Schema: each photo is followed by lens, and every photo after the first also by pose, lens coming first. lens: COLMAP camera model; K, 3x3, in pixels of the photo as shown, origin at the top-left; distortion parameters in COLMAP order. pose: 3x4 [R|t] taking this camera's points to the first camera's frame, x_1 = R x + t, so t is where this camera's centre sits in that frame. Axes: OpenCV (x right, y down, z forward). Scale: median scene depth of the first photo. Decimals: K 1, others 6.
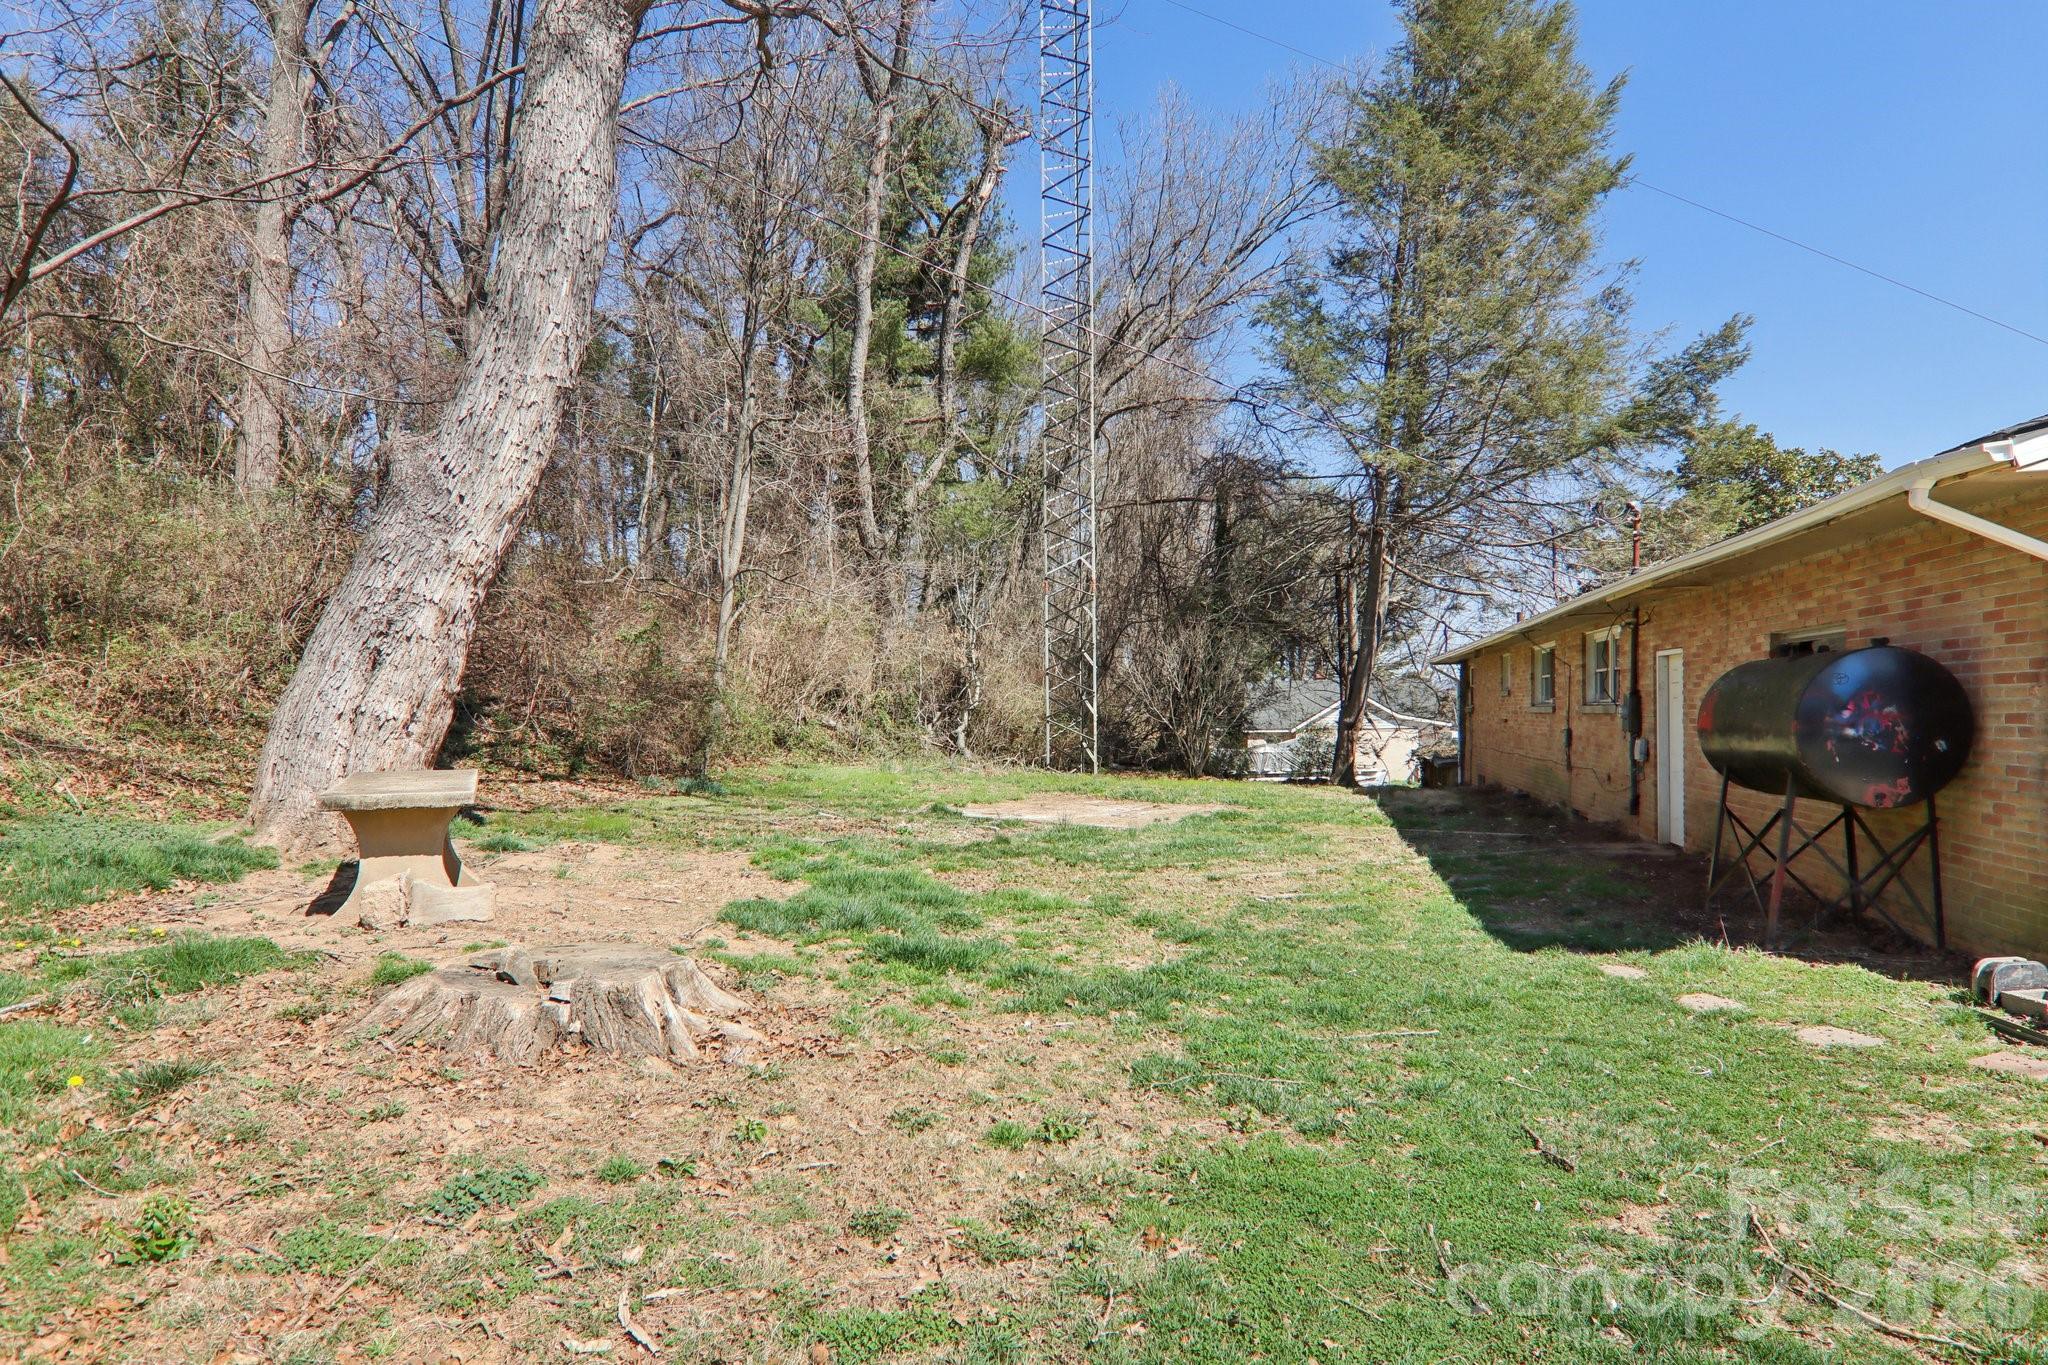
lens RADIAL K [[1175.5, 0, 1023.9], [0, 1175.5, 718.6], [0, 0, 1]] dist [-0.000063, -0.000683]
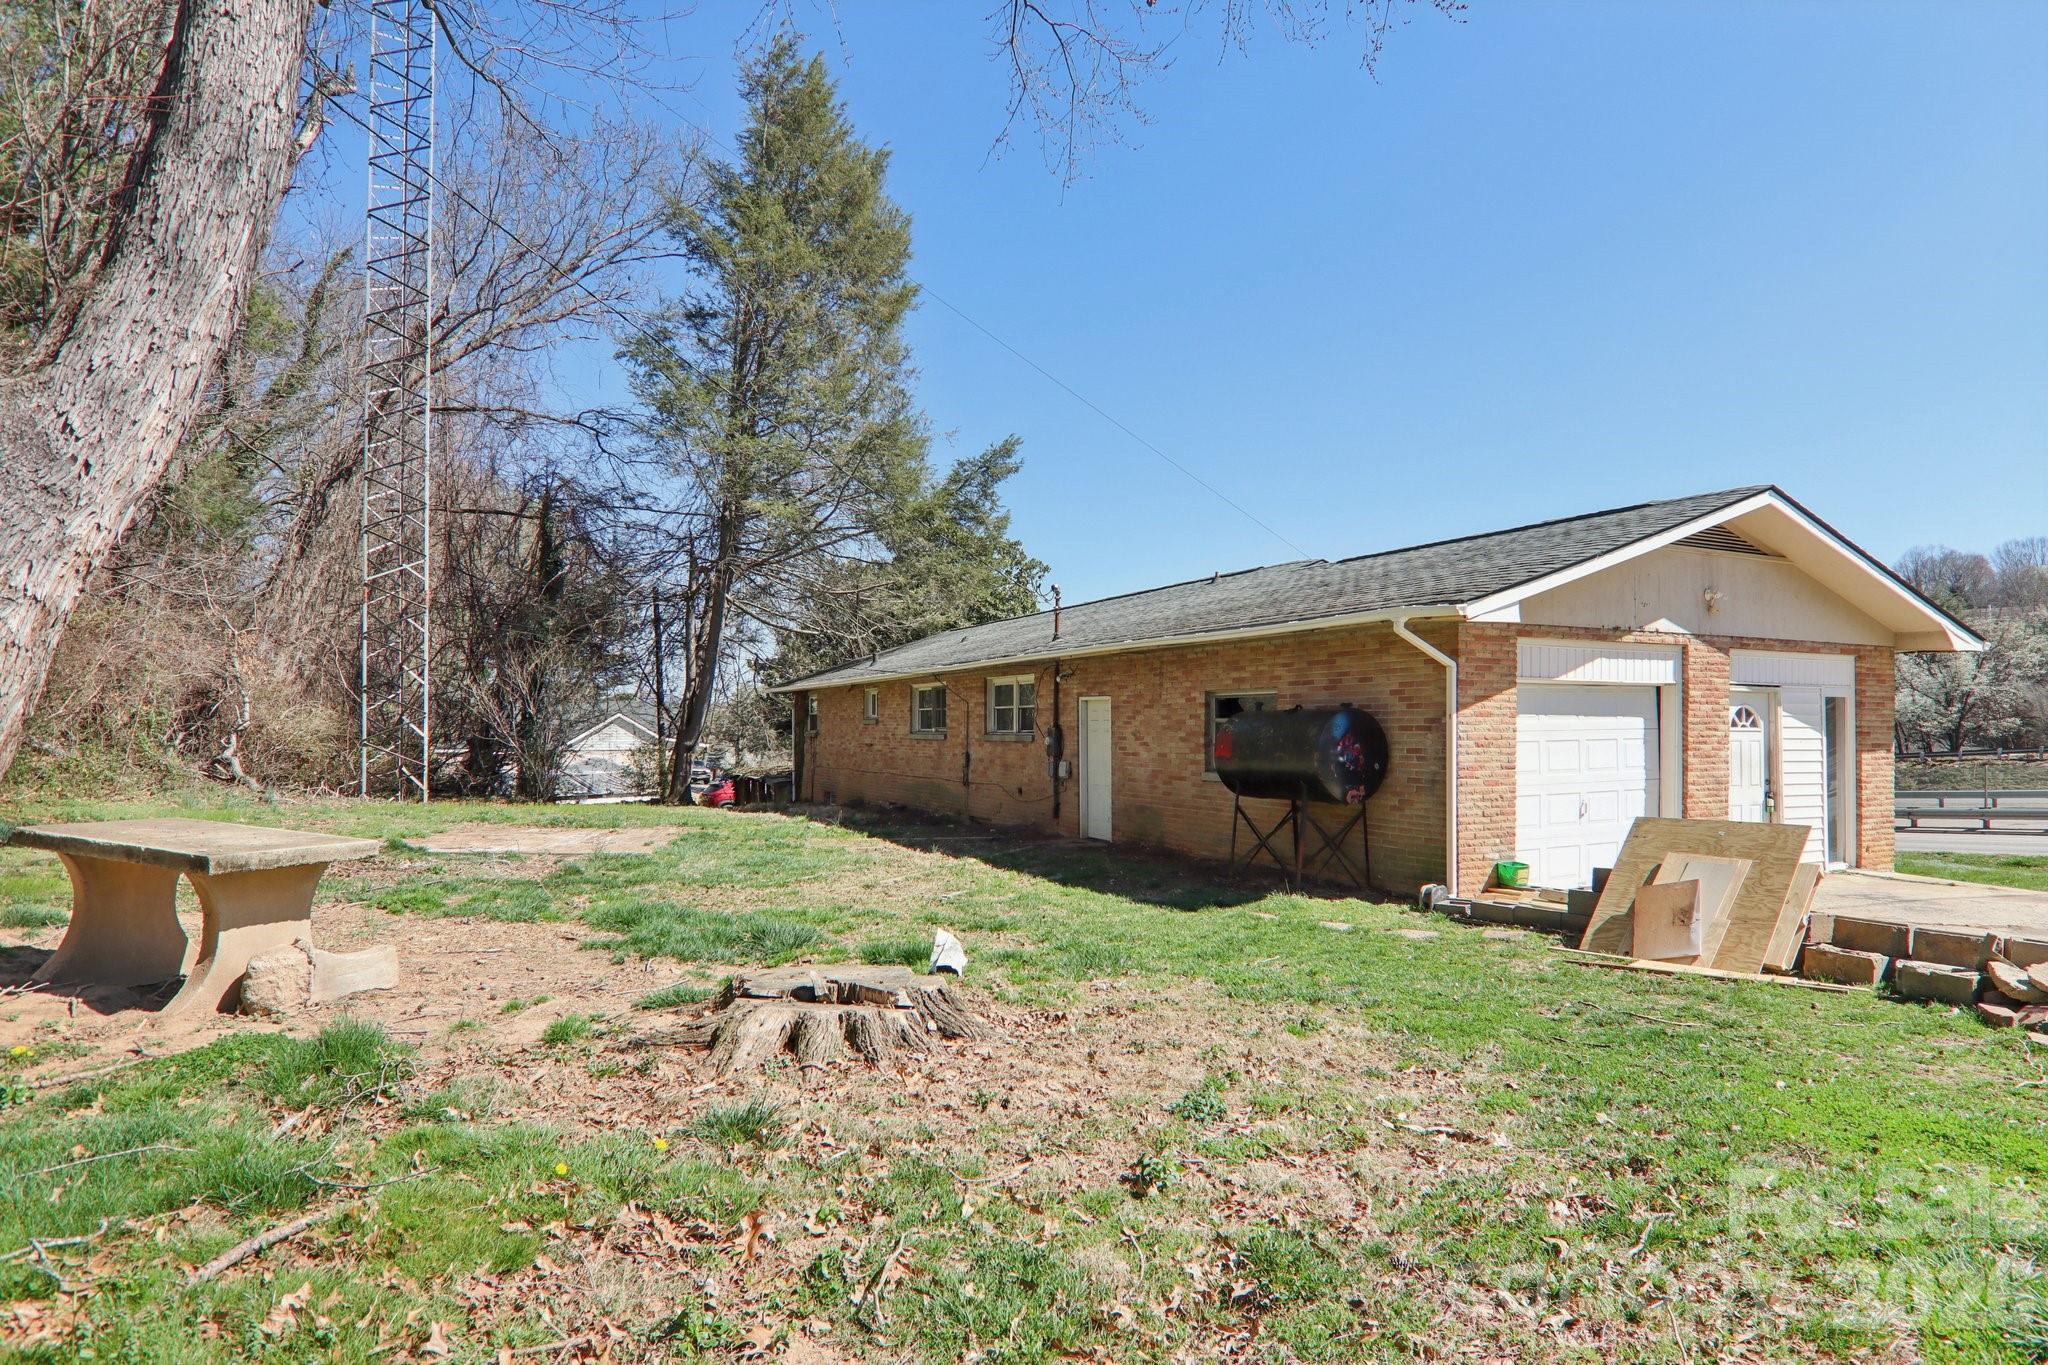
lens RADIAL K [[1148.0, 0, 1030.7], [0, 1148.0, 714.3], [0, 0, 1]] dist [0.003414, -0.021020]
pose [[0.767257, 0.016633, 0.641124, -0.345811], [-0.003563, 0.999759, -0.021674, -0.007680], [-0.641330, 0.014345, 0.767131, 0.017226]]
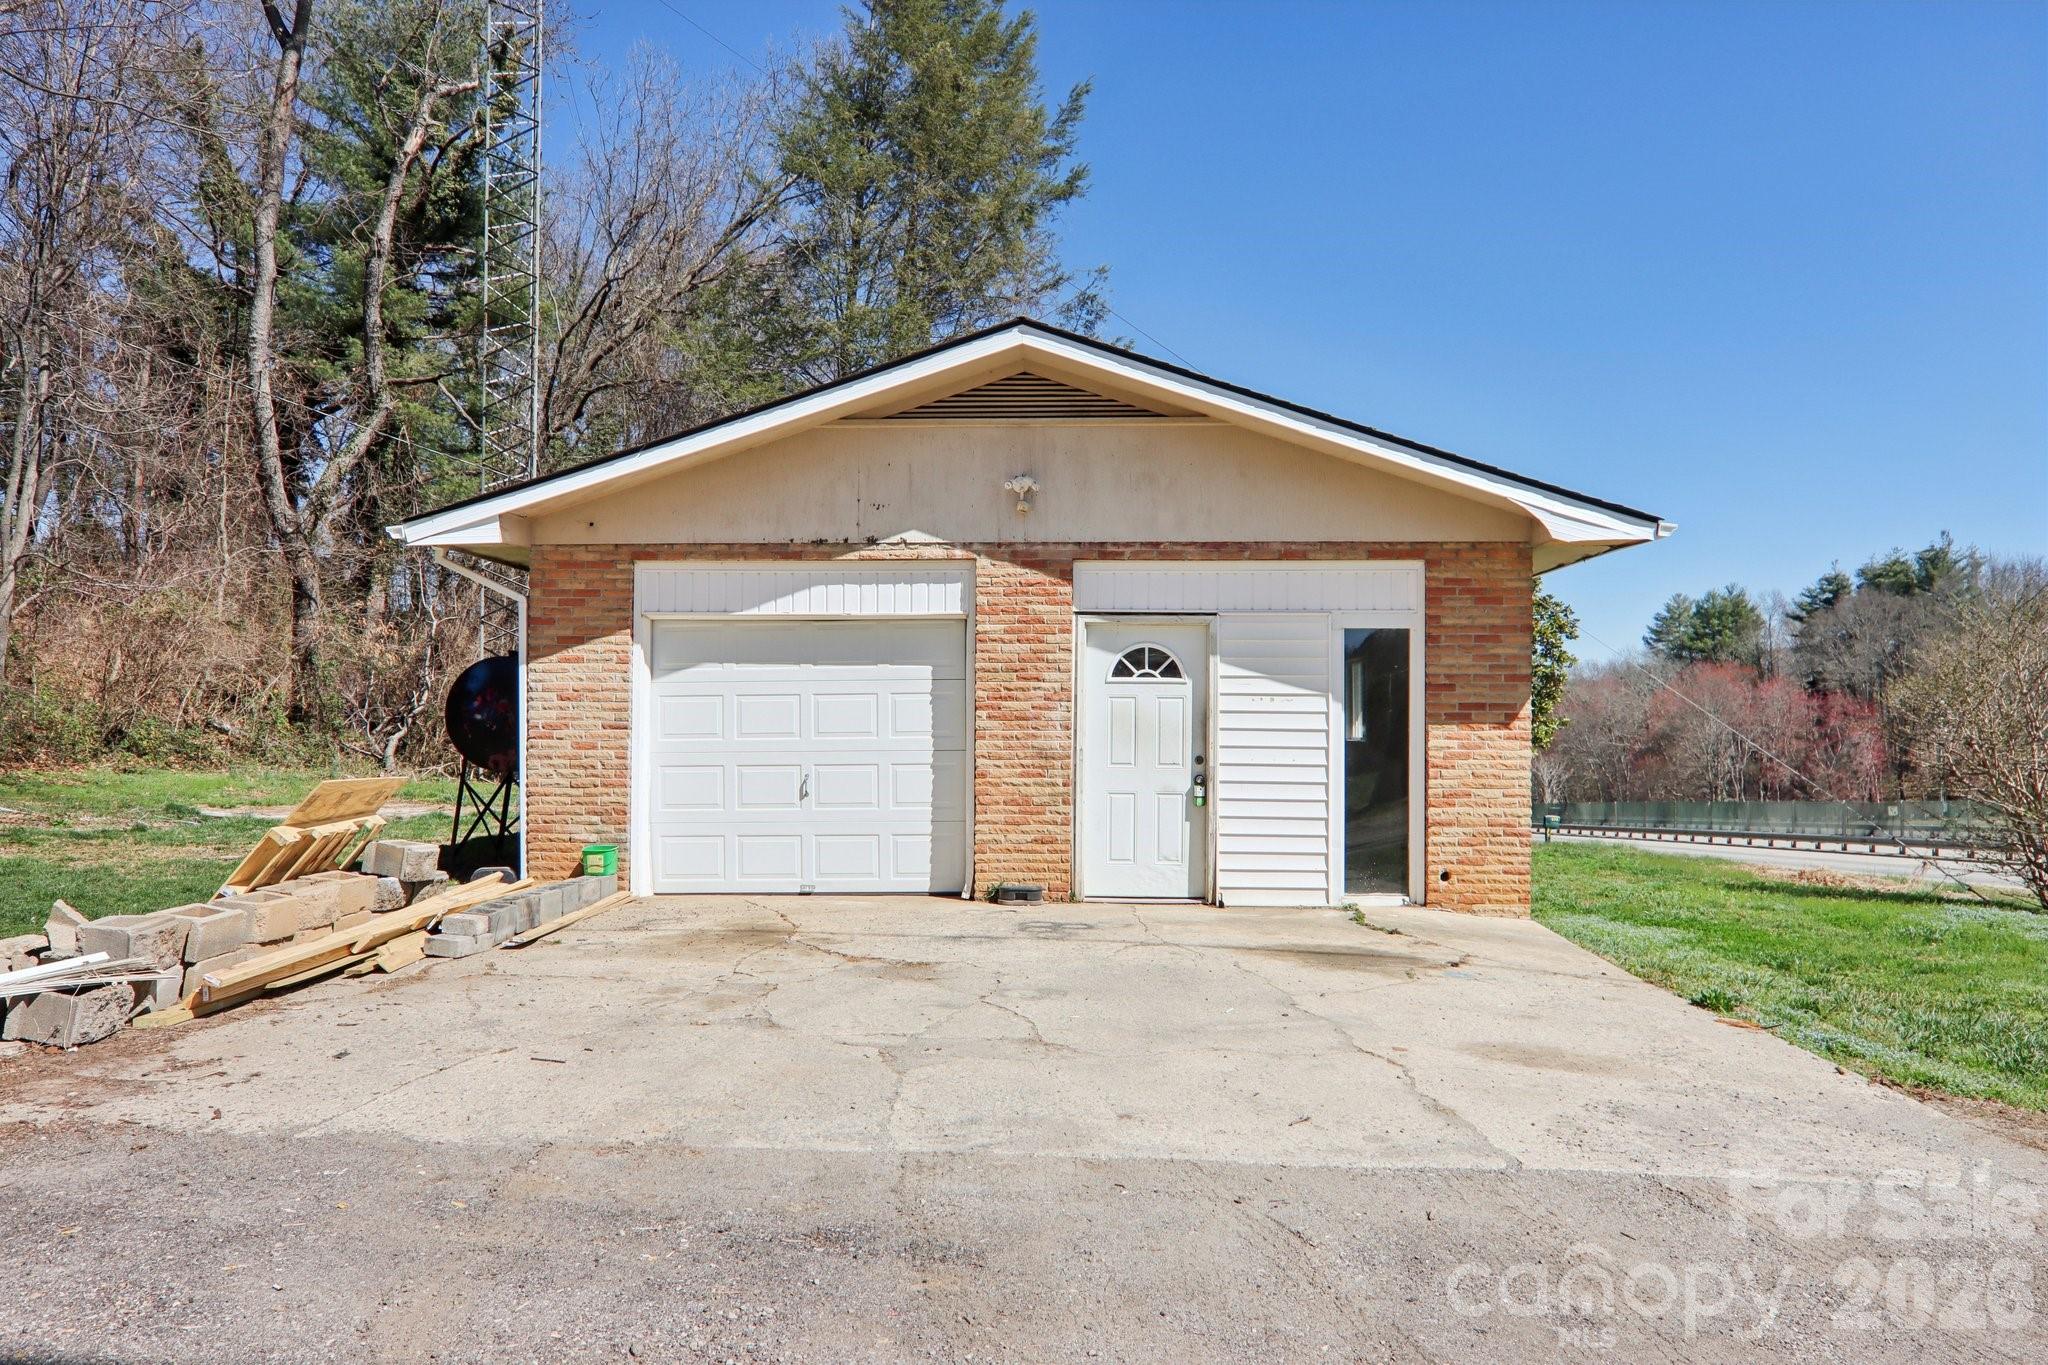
lens RADIAL K [[1474.8, 0, 1024.0], [0, 1474.8, 682.5], [0, 0, 1]] dist [0.008195, 0.001198]
pose [[0.985224, 0.017225, 0.170405, 0.533359], [-0.010969, 0.999233, -0.037583, 0.015244], [-0.170921, 0.035158, 0.984657, -0.434777]]
